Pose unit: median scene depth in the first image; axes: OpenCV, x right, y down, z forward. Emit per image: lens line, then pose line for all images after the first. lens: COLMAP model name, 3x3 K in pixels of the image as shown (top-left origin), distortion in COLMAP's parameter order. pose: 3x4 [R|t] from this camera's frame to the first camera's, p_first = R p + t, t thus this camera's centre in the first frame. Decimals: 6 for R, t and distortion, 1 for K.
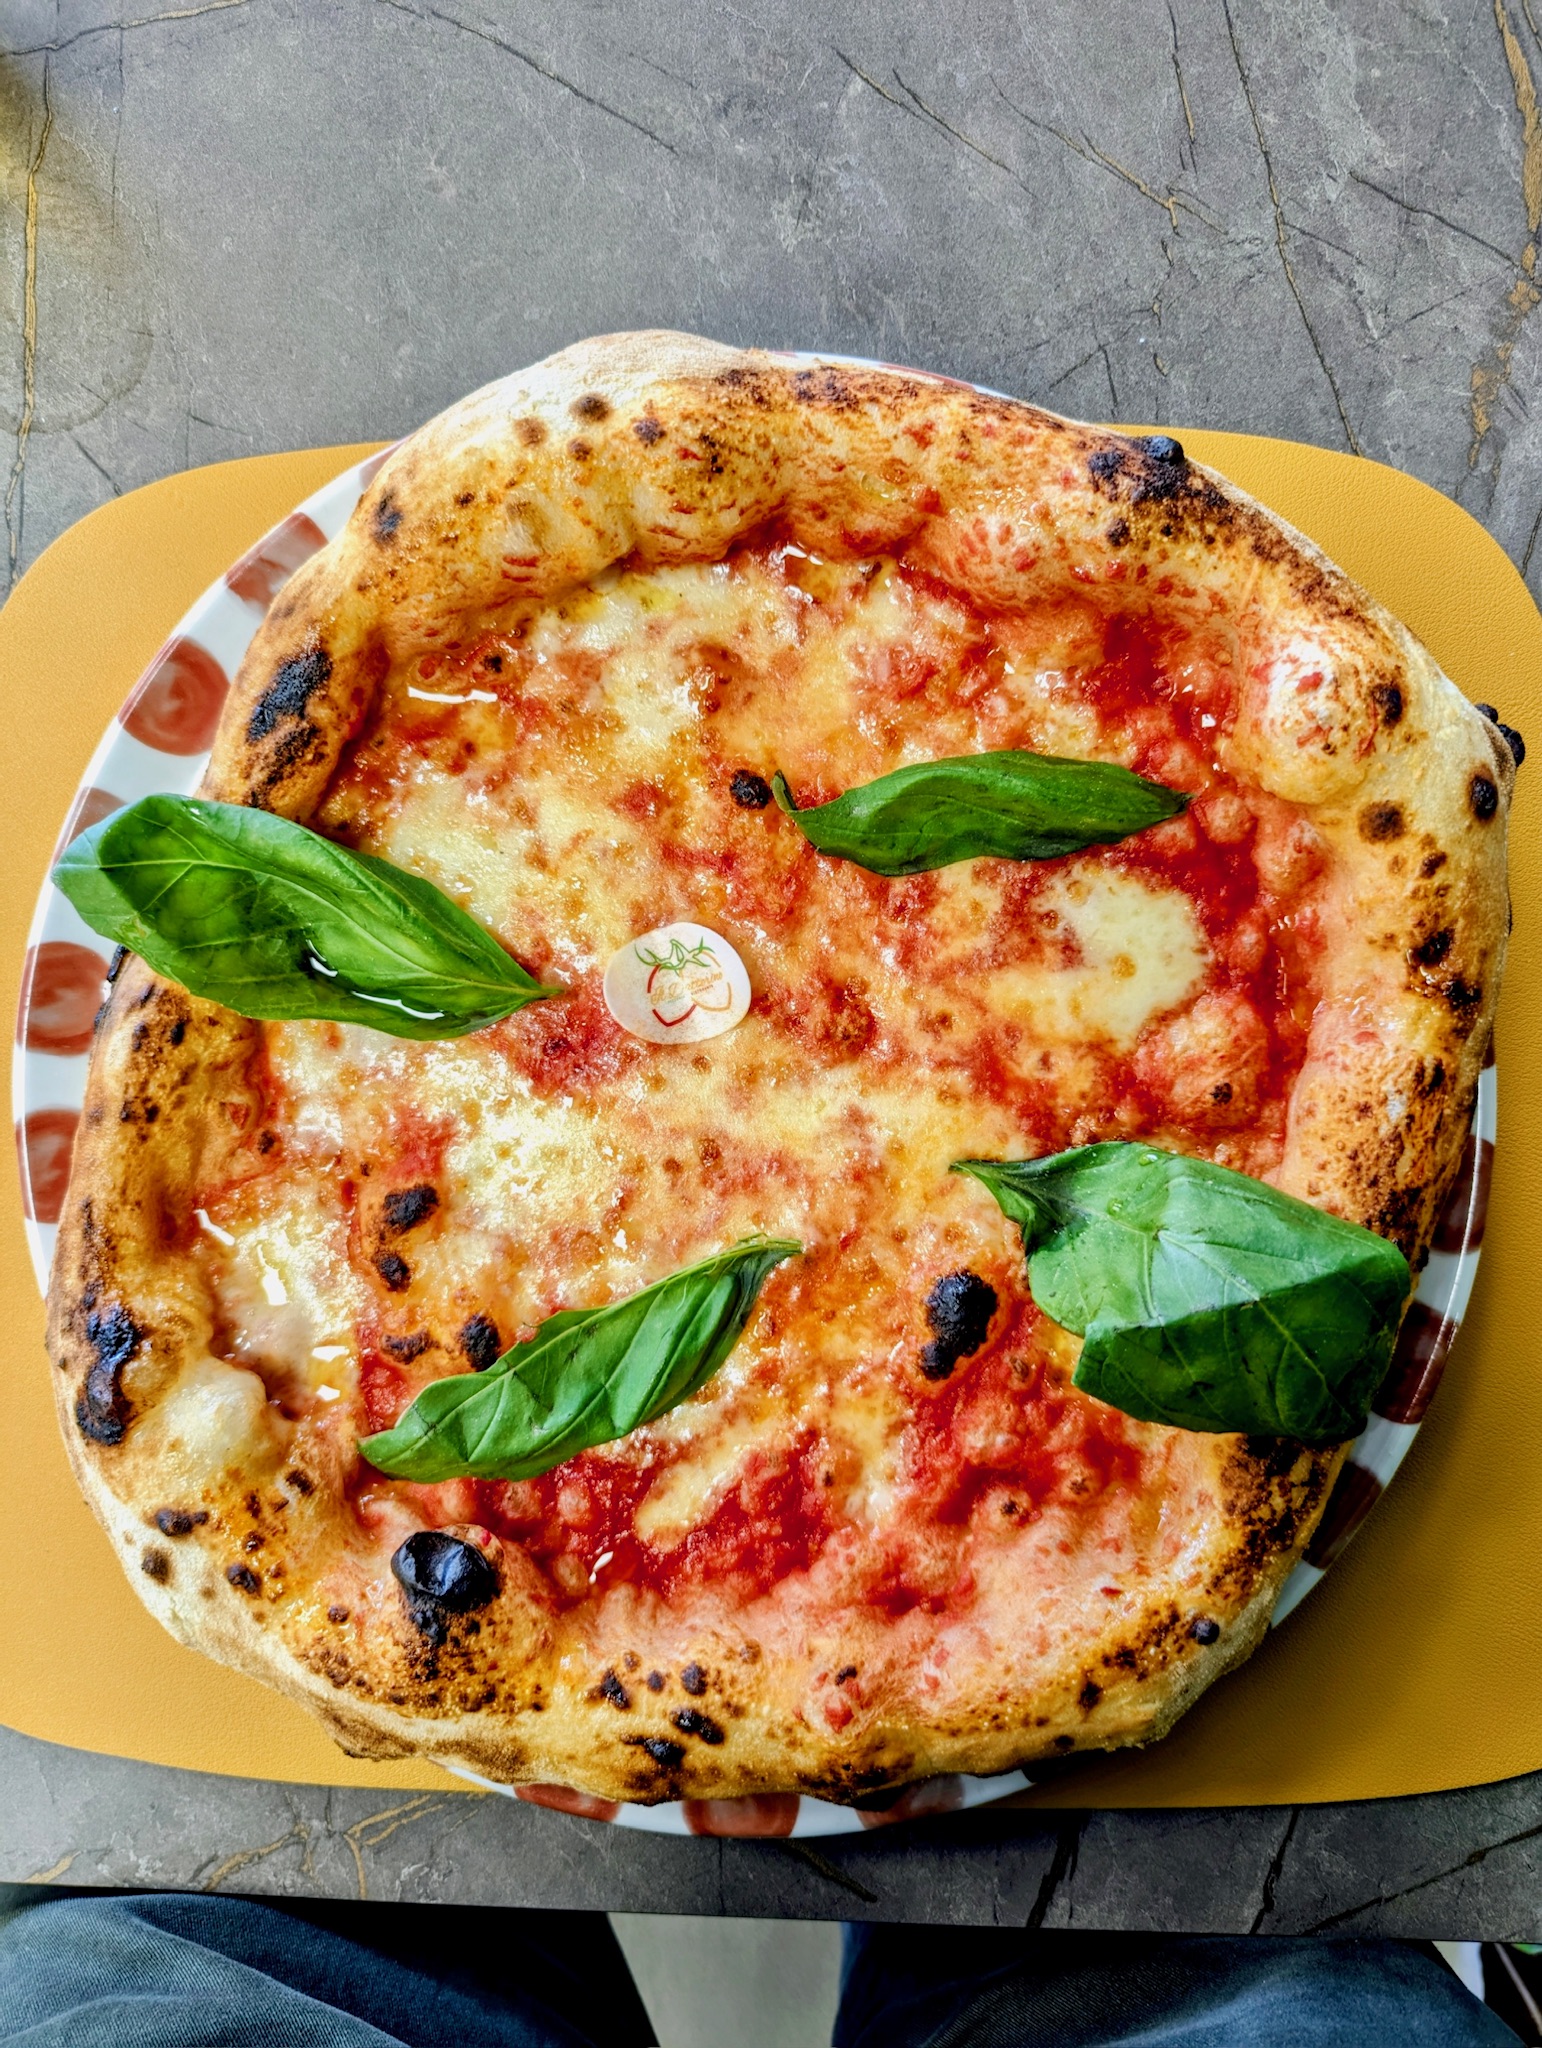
lens RADIAL K [[1442.5, 0, 771.0], [0, 1442.5, 1024.0], [0, 0, 1]] dist [-0.006544, -0.001710]
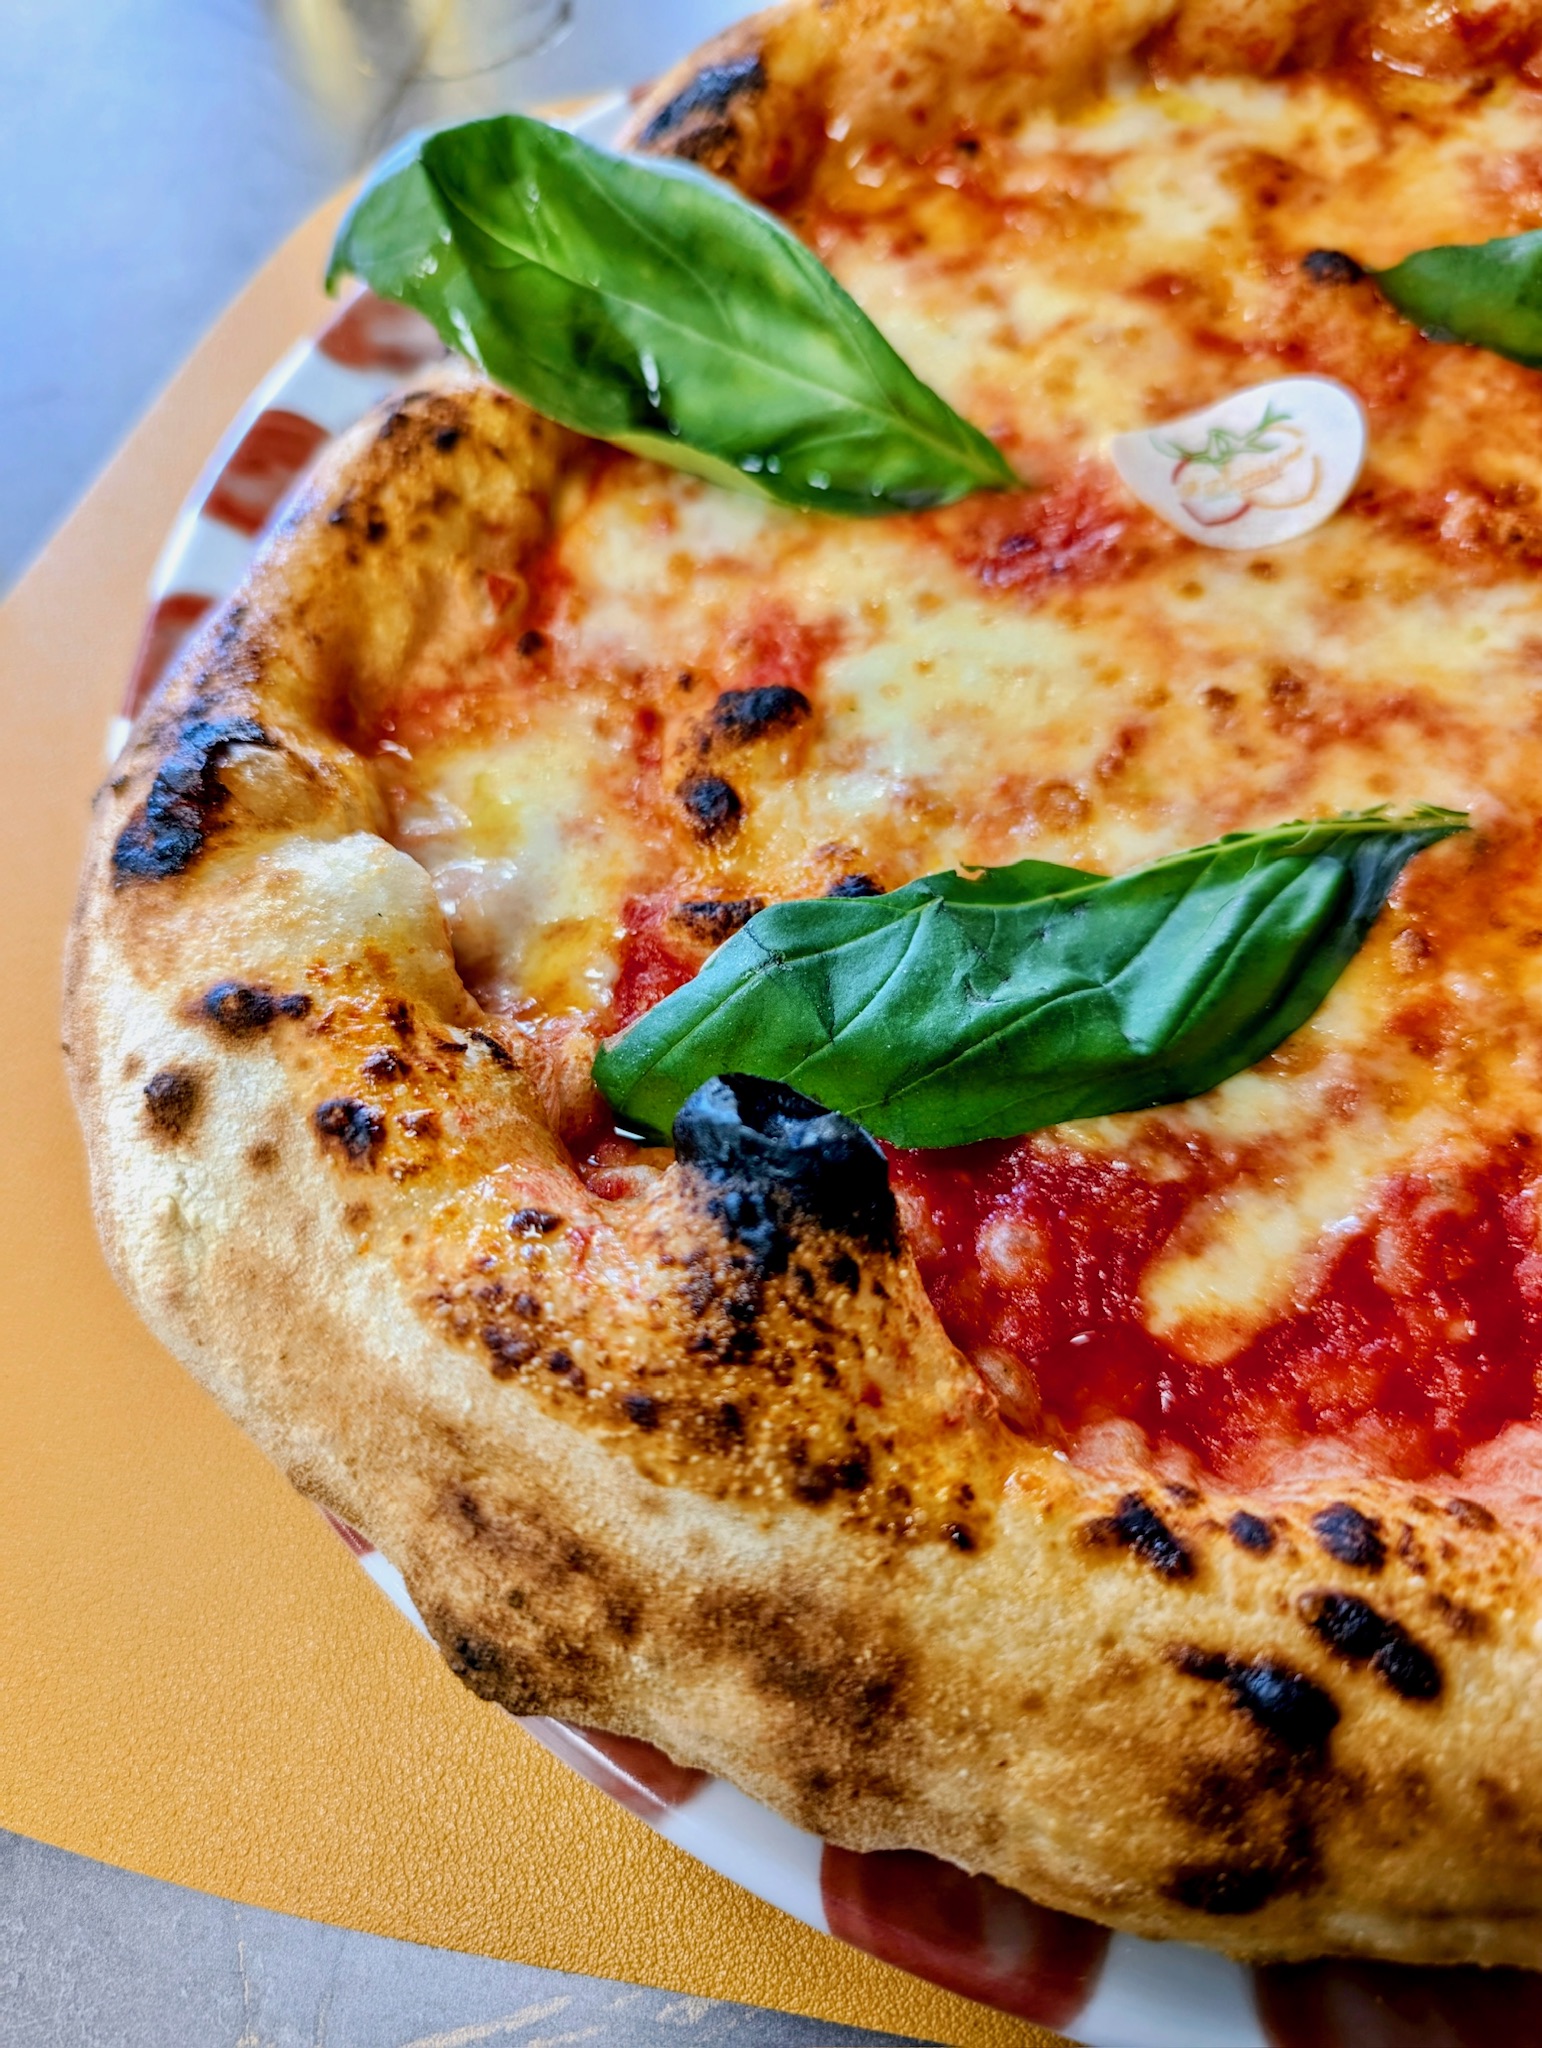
lens RADIAL K [[1537.1, 0, 742.6], [0, 1537.1, 1023.3], [0, 0, 1]] dist [-0.039646, -0.000978]
pose [[0.989706, 0.093328, -0.108502, -0.181221], [-0.133865, 0.871845, -0.471134, 0.532390], [0.050627, 0.480808, 0.875363, 0.530550]]
